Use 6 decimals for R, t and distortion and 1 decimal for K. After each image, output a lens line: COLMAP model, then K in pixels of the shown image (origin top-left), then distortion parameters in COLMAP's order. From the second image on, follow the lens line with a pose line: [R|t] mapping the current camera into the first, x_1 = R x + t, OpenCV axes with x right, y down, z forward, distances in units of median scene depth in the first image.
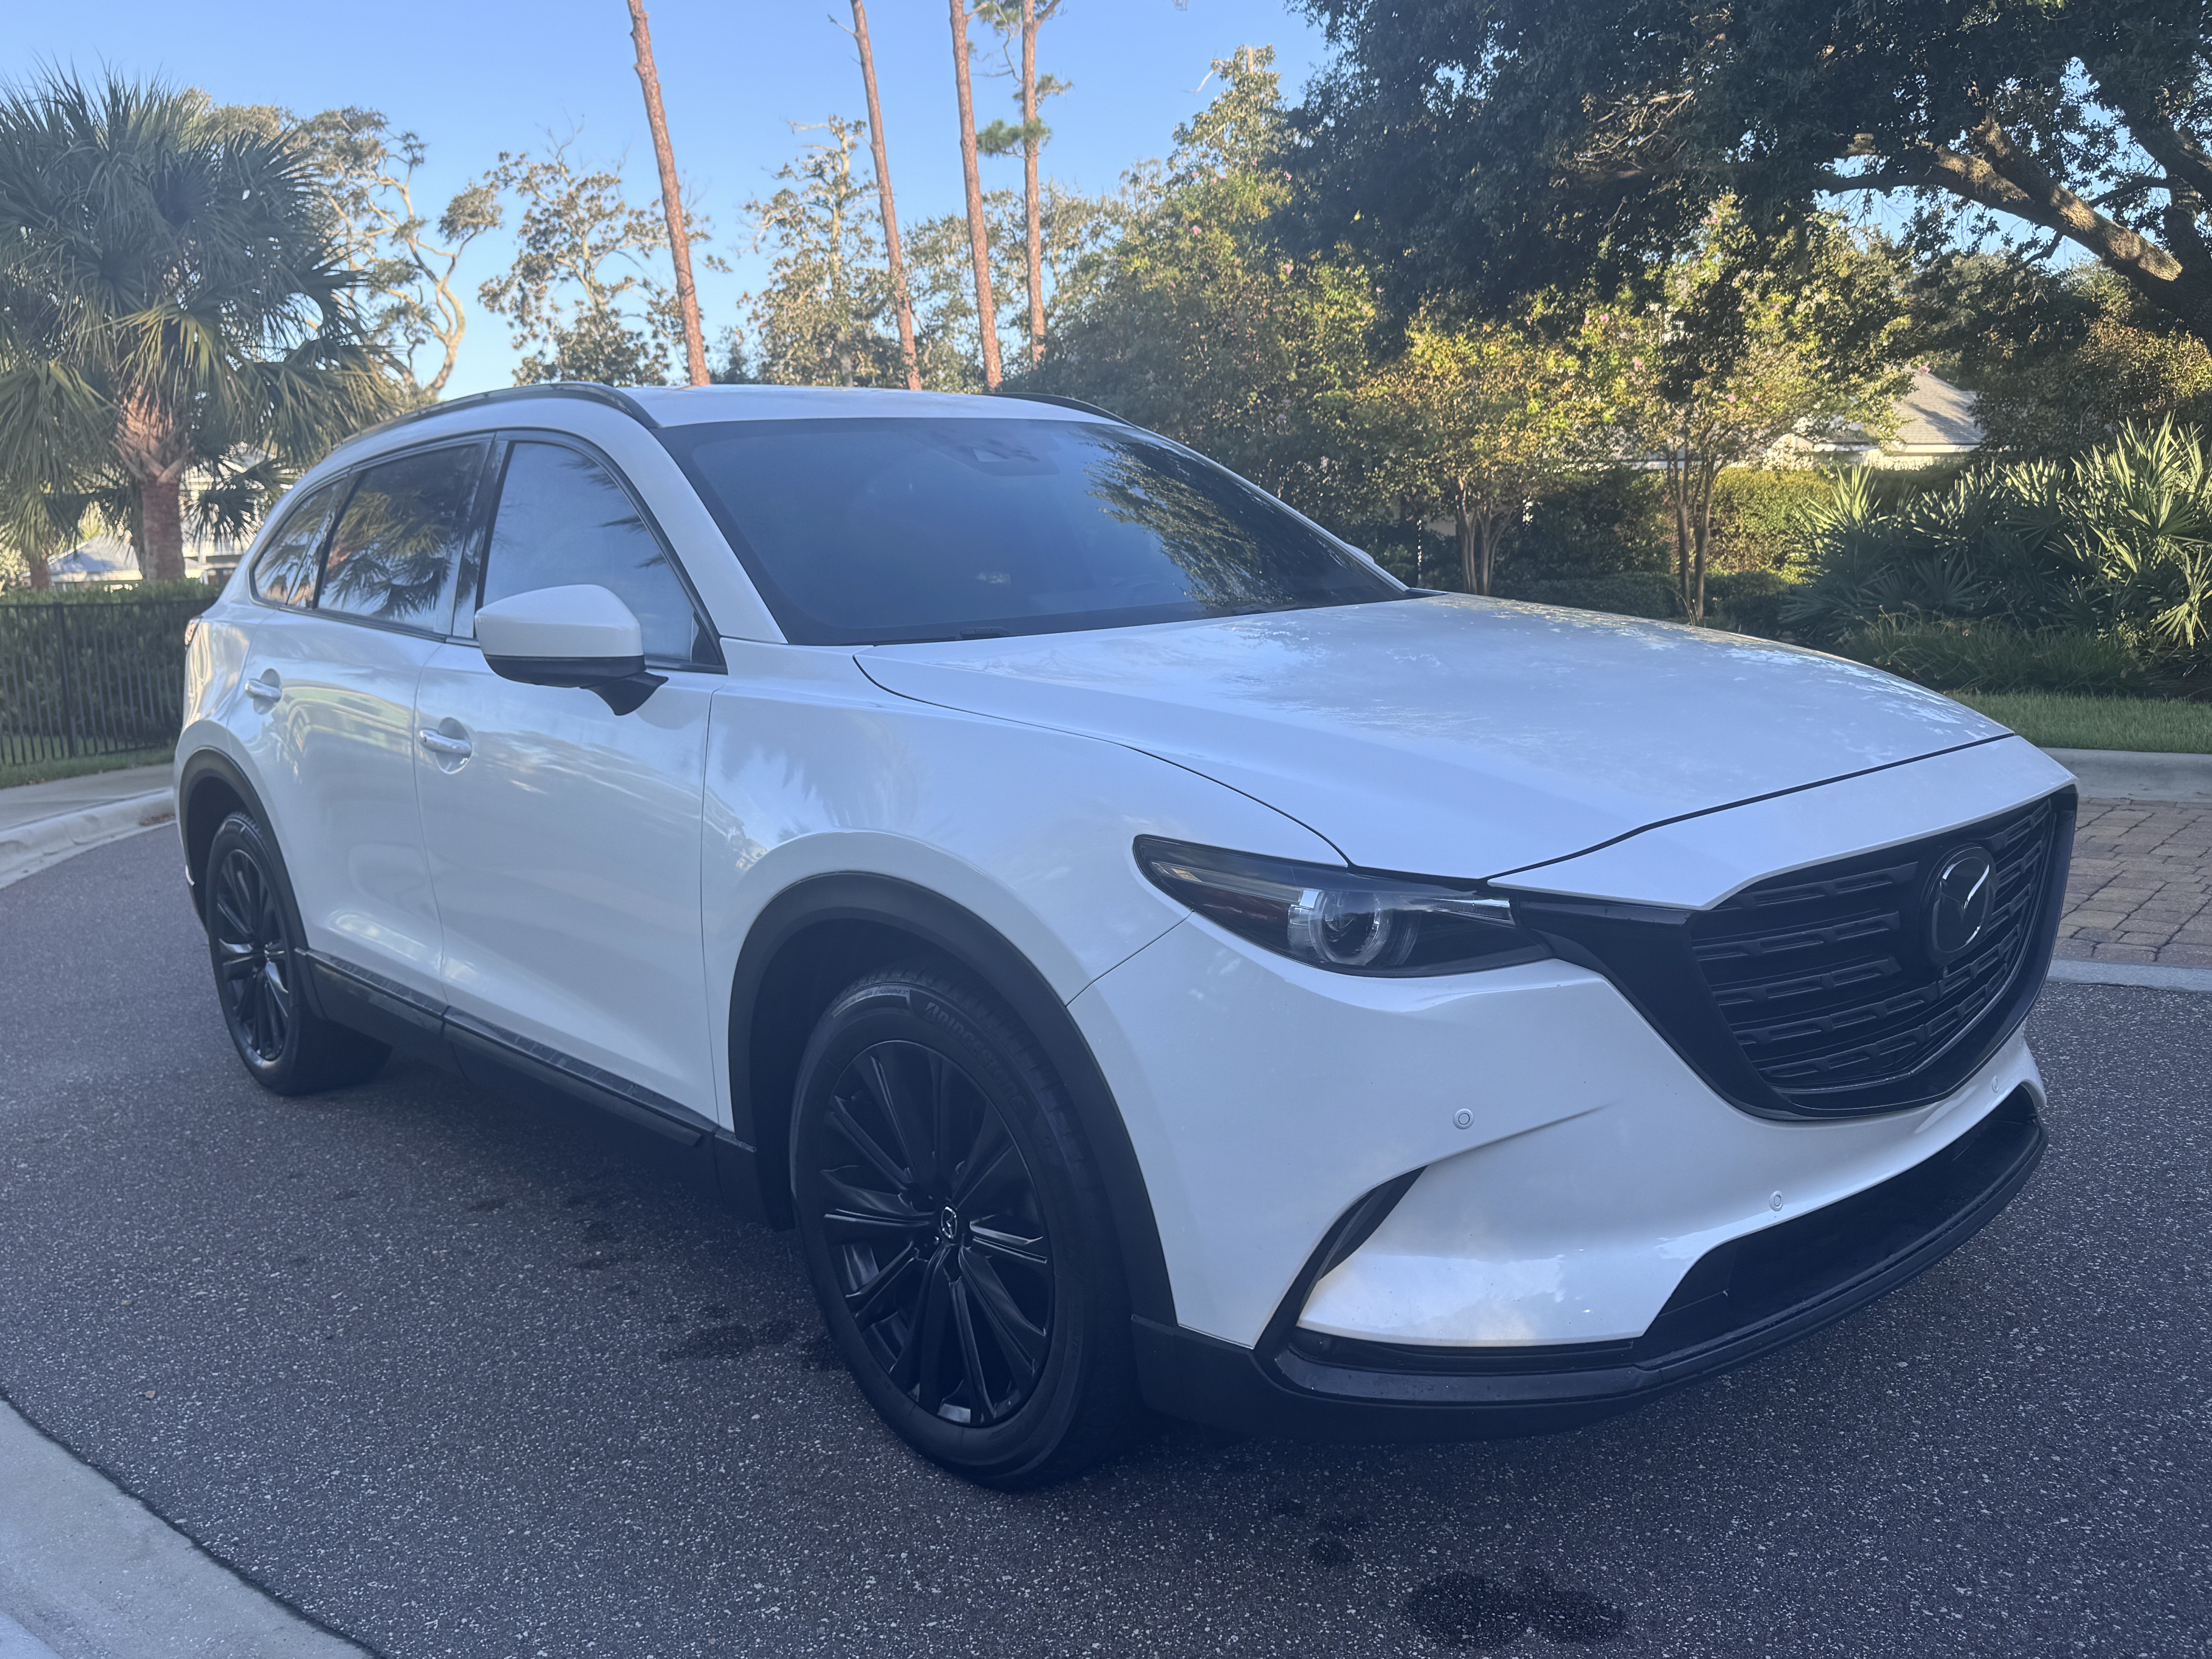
lens RADIAL K [[1878.7, 0, 1103.9], [0, 1878.7, 830.9], [0, 0, 1]] dist [0.021665, -0.020874]
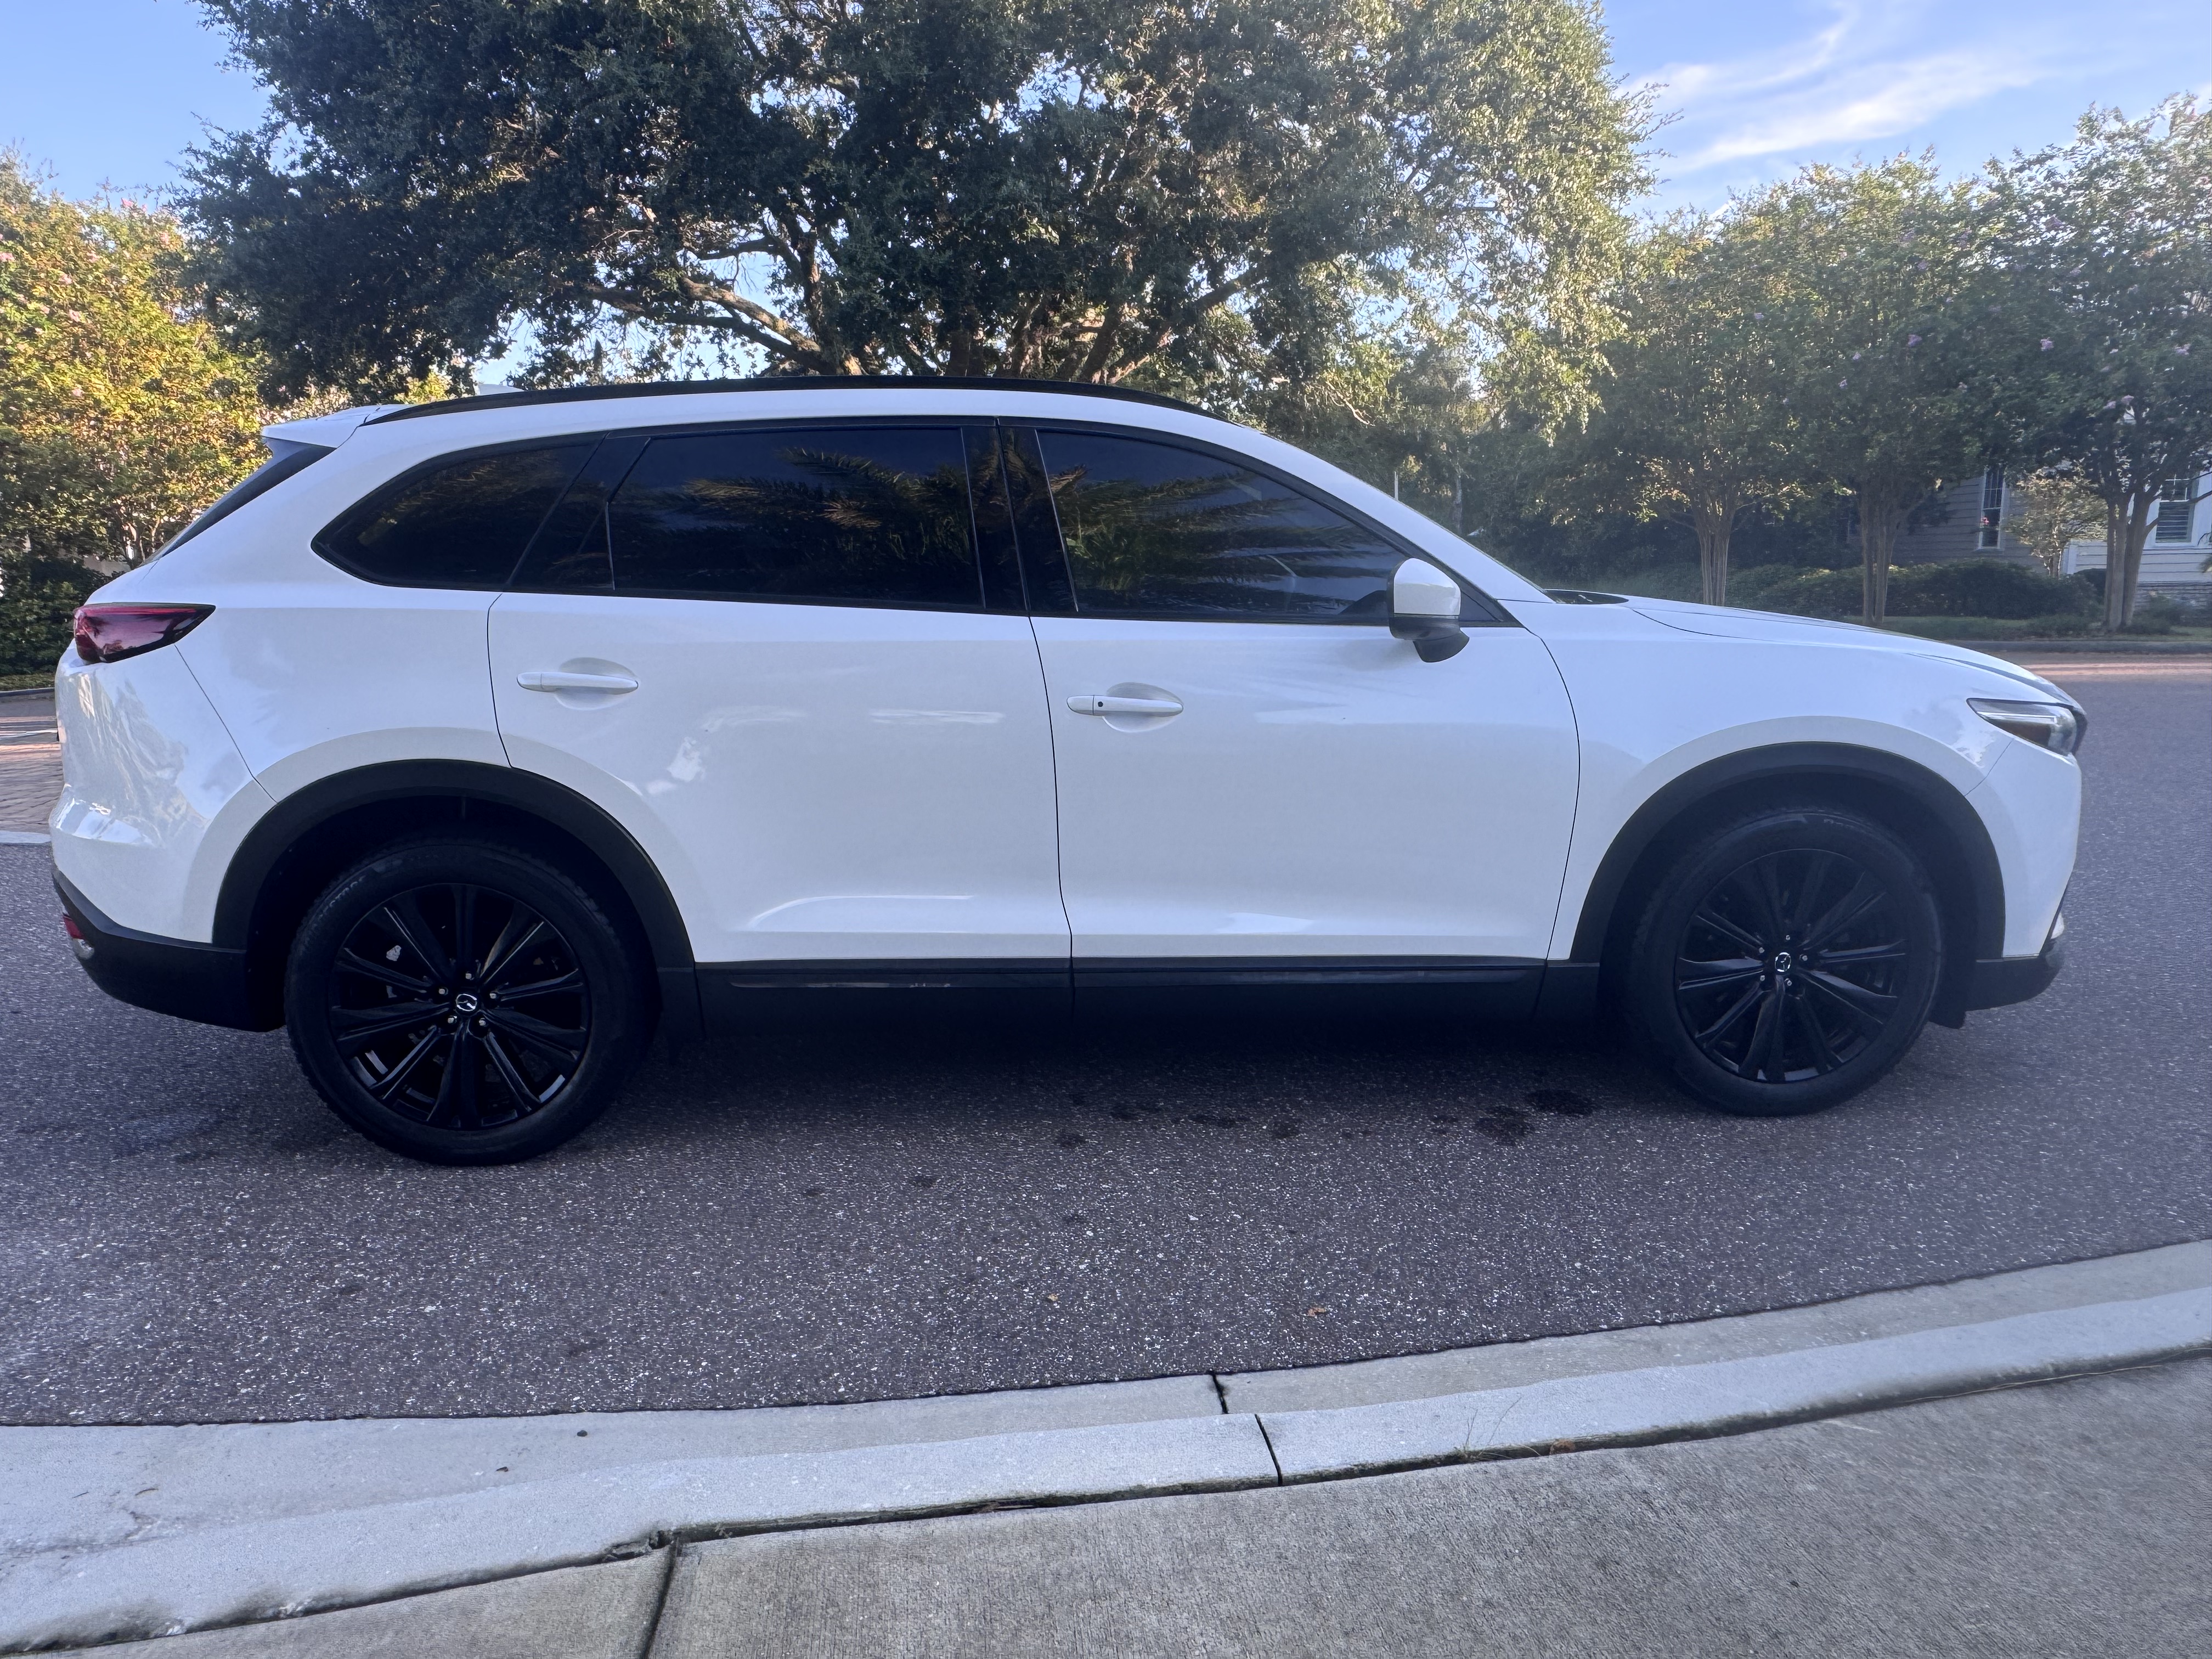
lens RADIAL K [[1482.3, 0, 1104.7], [0, 1482.3, 822.2], [0, 0, 1]] dist [-0.026097, -0.001145]
pose [[0.605252, -0.098105, 0.789966, -1.234695], [0.099480, 0.993919, 0.047214, -0.025295], [-0.789794, 0.050009, 0.611331, 0.590324]]
